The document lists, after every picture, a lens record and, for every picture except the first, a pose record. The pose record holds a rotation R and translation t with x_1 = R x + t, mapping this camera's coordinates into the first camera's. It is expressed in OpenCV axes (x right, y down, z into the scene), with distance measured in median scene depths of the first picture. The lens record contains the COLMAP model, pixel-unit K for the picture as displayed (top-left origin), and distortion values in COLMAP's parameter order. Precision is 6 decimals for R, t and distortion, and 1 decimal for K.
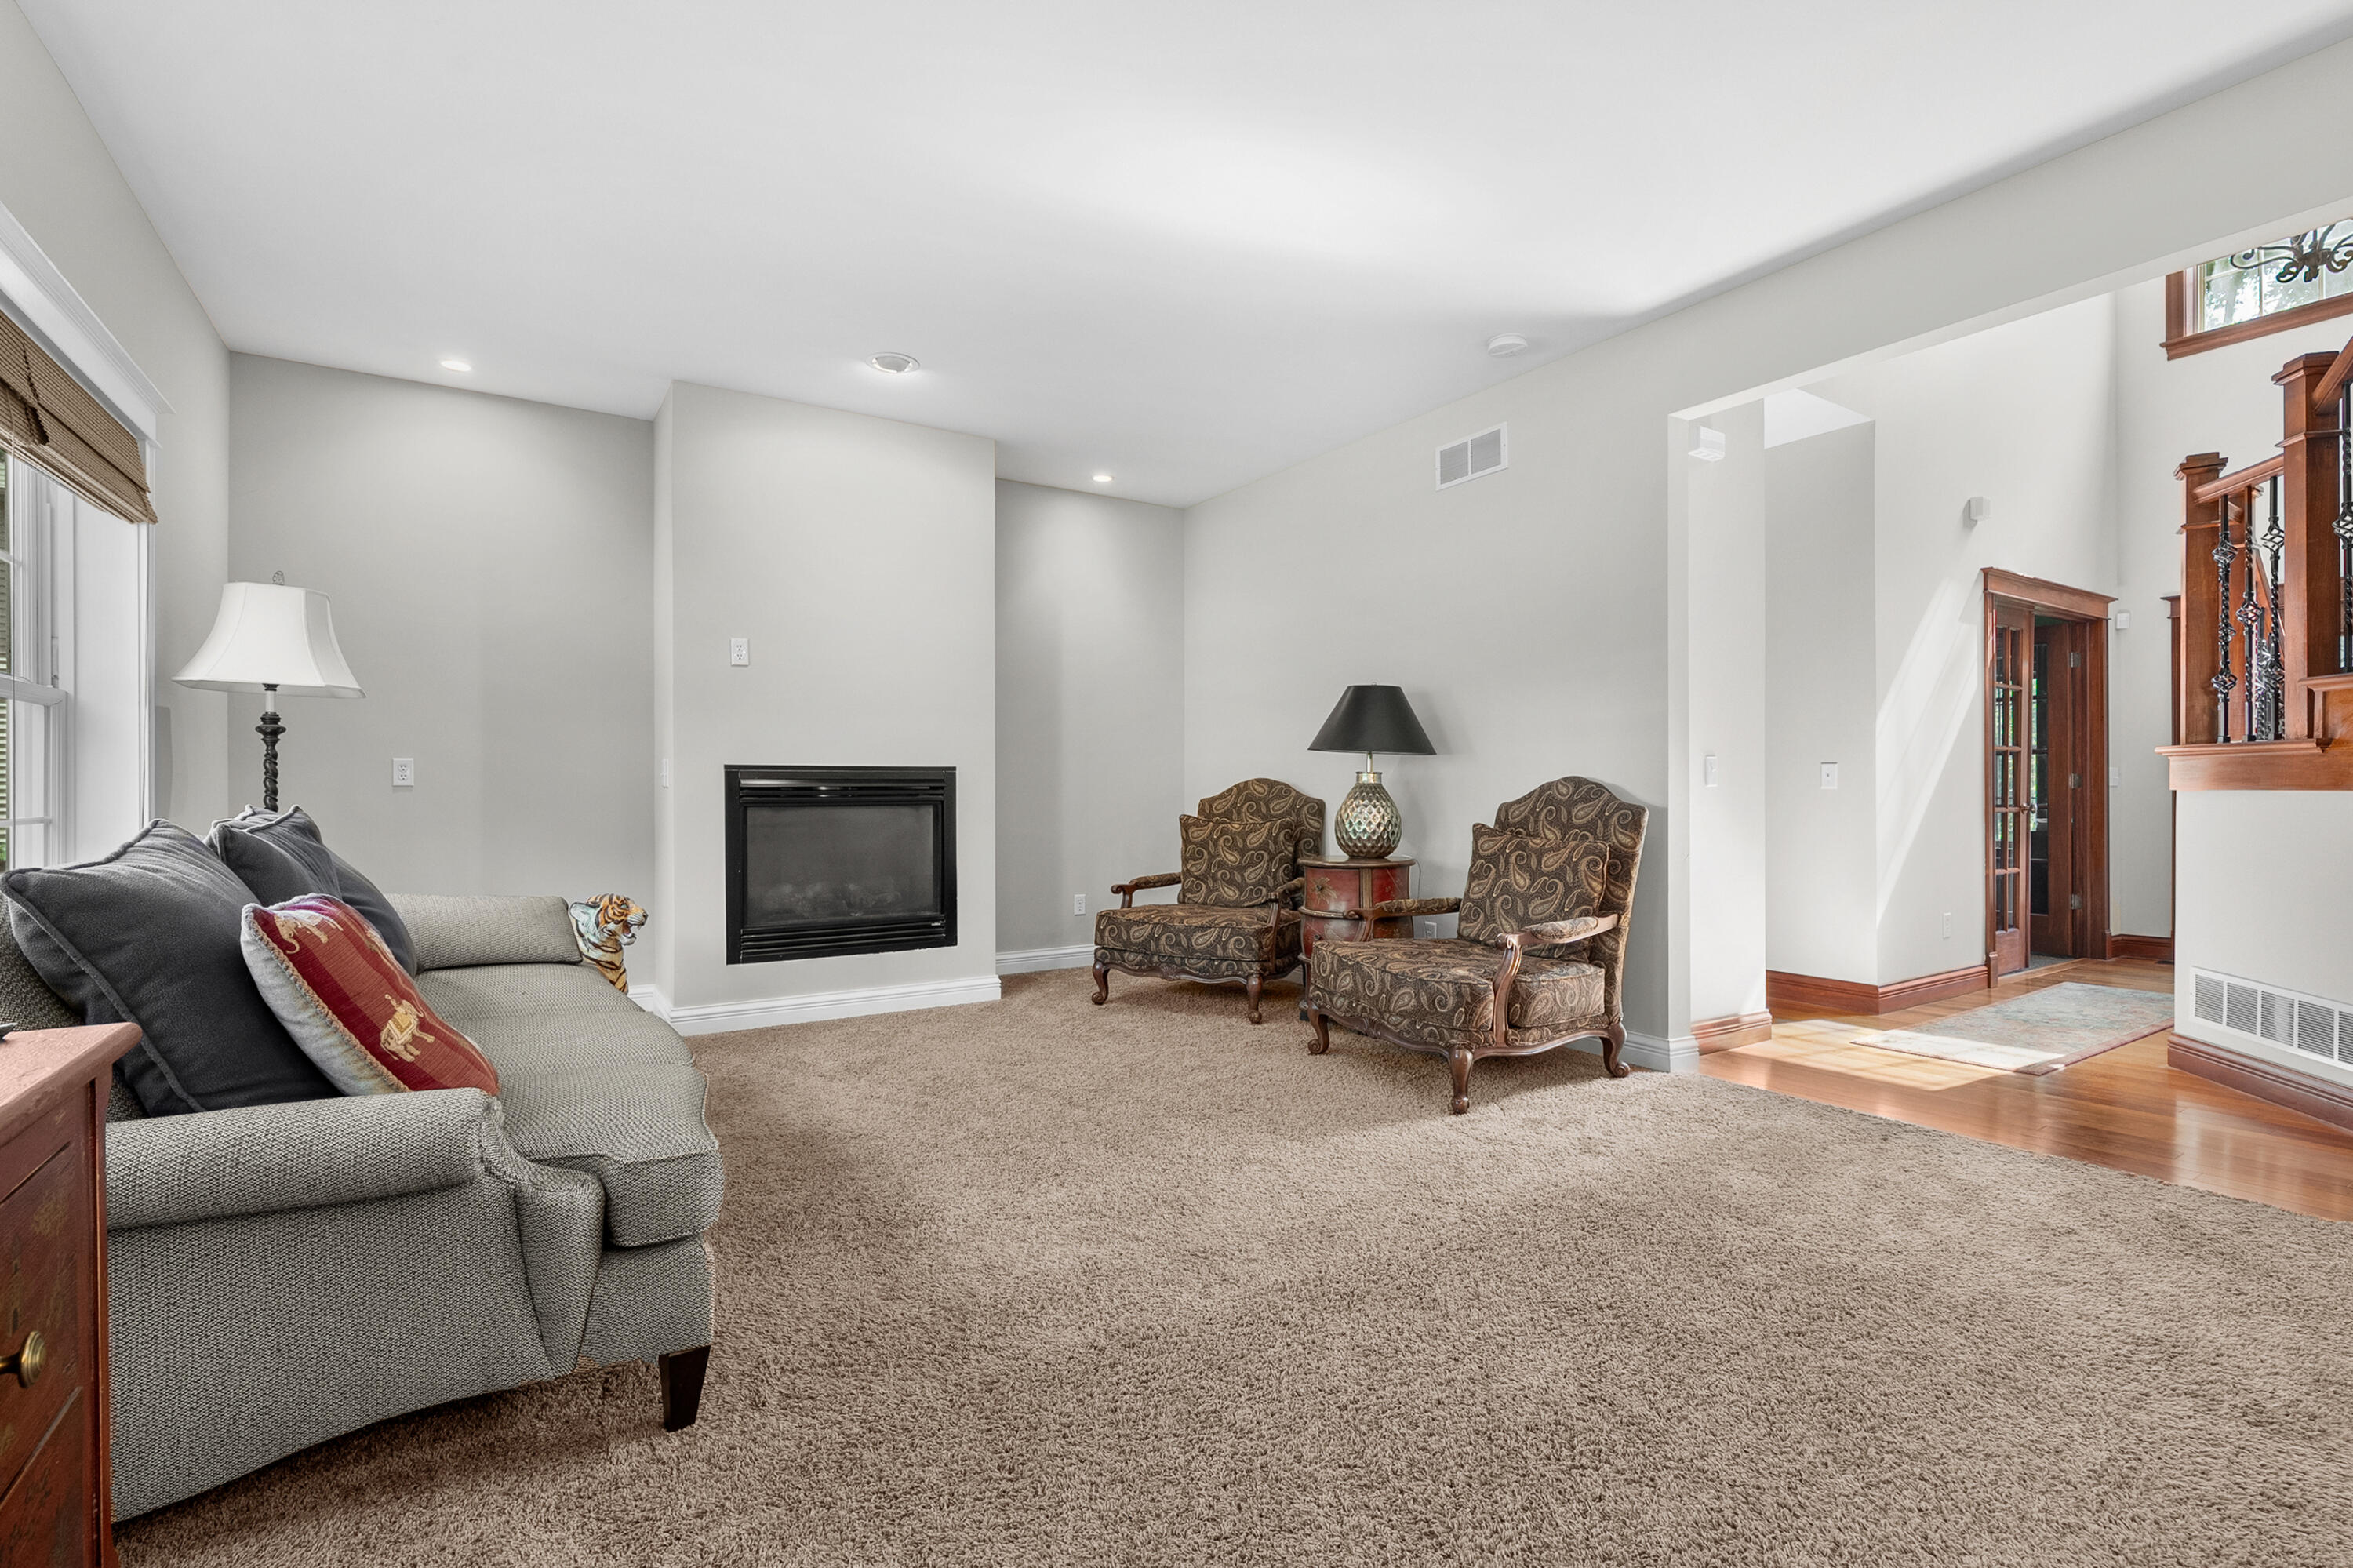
lens RADIAL K [[1068.9, 0, 1178.8], [0, 1068.9, 770.1], [0, 0, 1]] dist [-0.000041, 0.000555]
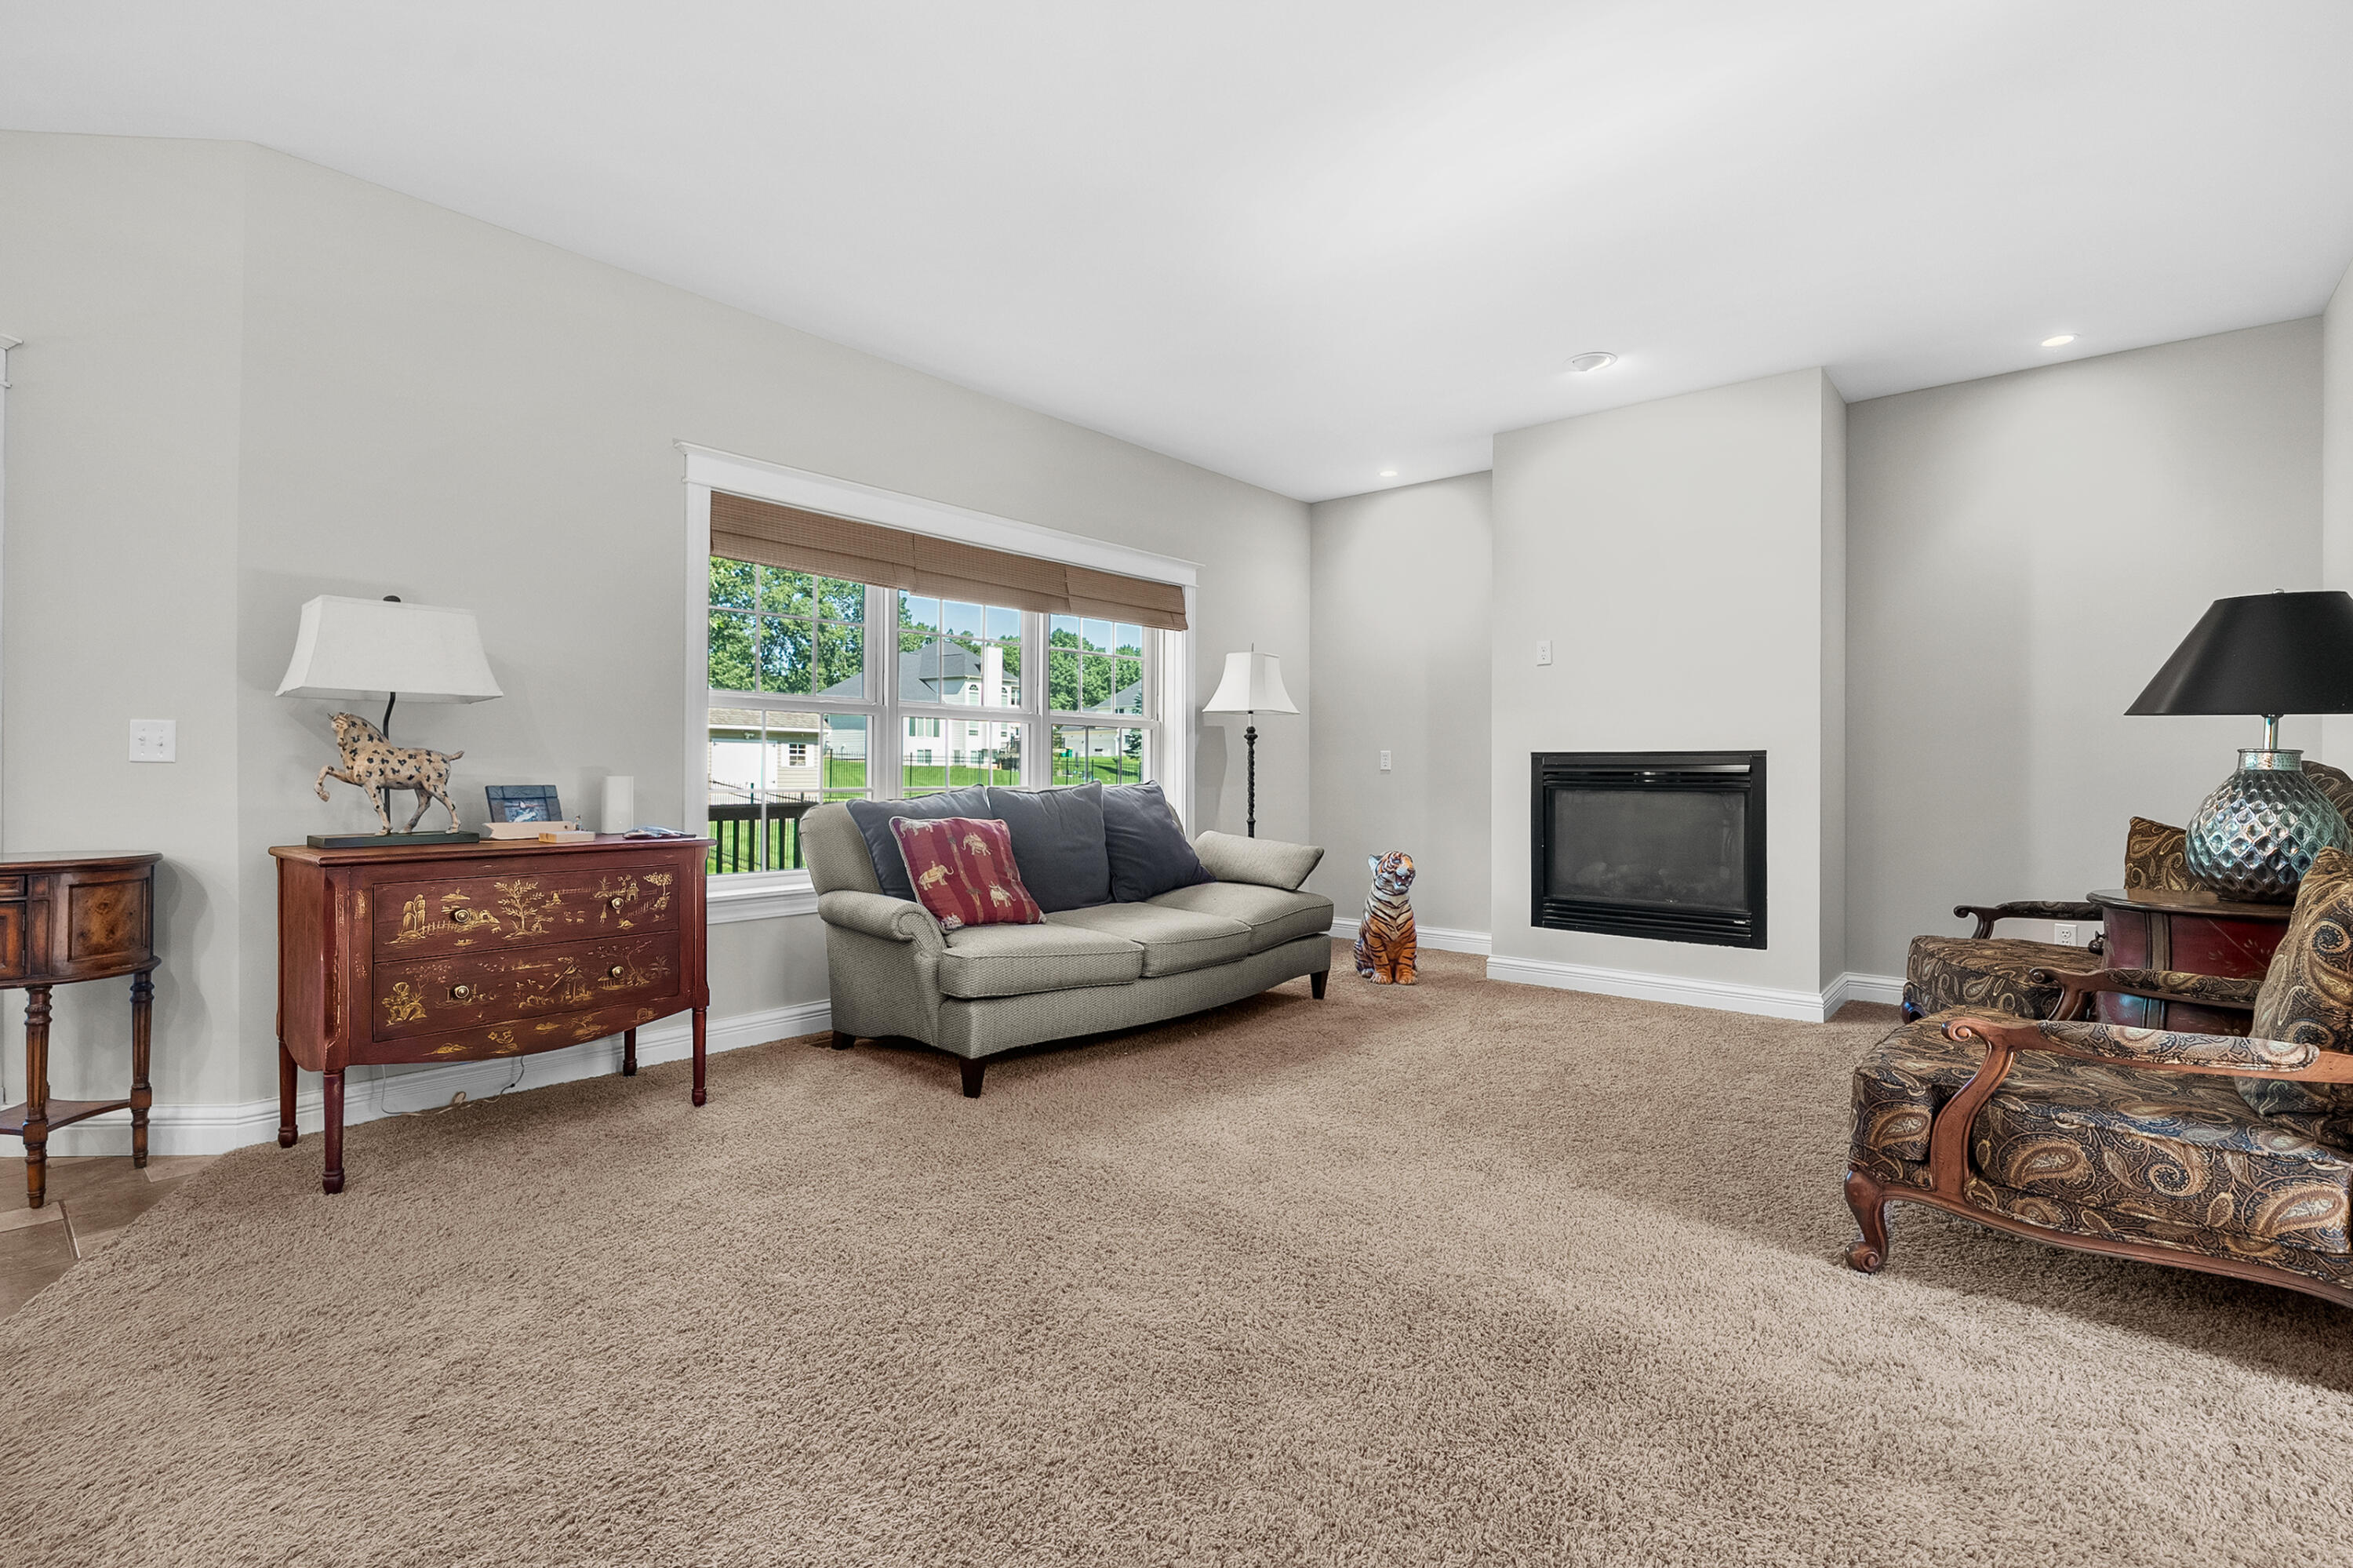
lens RADIAL K [[1068.9, 0, 1178.8], [0, 1068.9, 770.1], [0, 0, 1]] dist [-0.000041, 0.000555]
pose [[0.289999, 0.001749, -0.957025, 0.552844], [0.010066, 0.999937, 0.004878, 0.004239], [0.956974, -0.011048, 0.289963, 0.294320]]
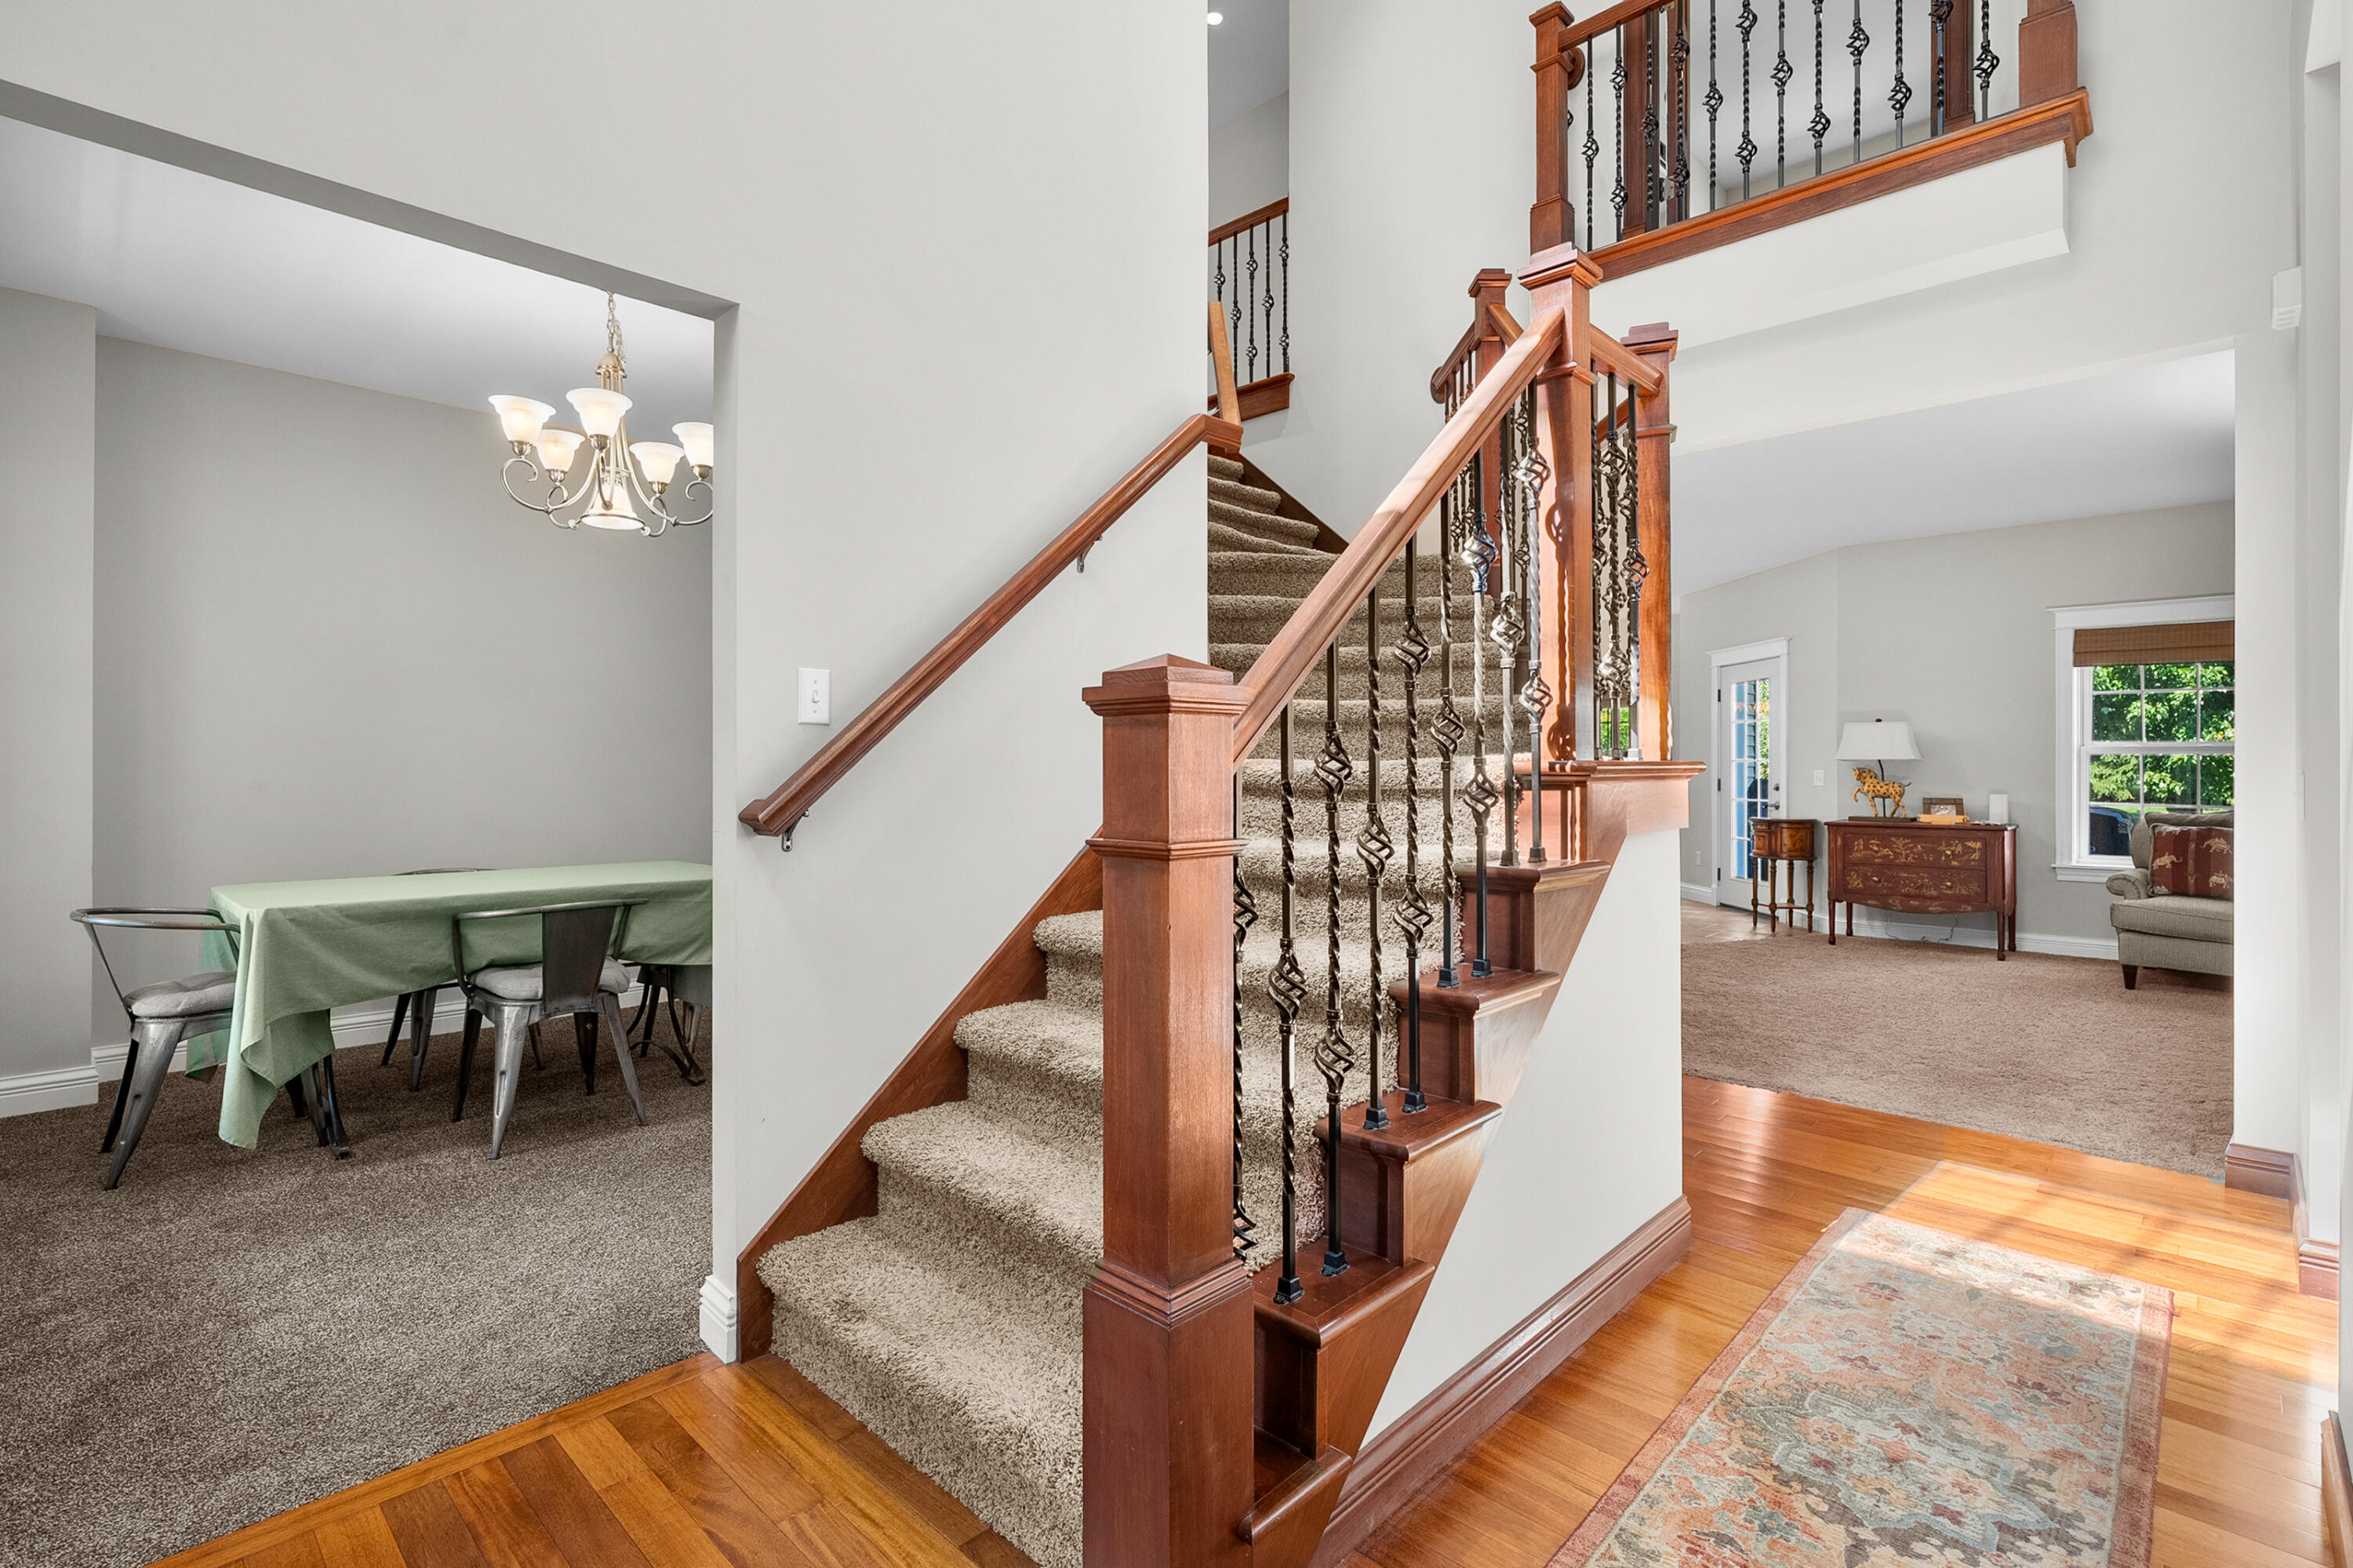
lens RADIAL K [[1068.9, 0, 1178.8], [0, 1068.9, 770.1], [0, 0, 1]] dist [-0.000041, 0.000555]
pose [[-0.970090, 0.005862, -0.242673, 1.185476], [0.008757, 0.999903, -0.010852, -0.019465], [0.242586, -0.012653, -0.970047, 1.319373]]
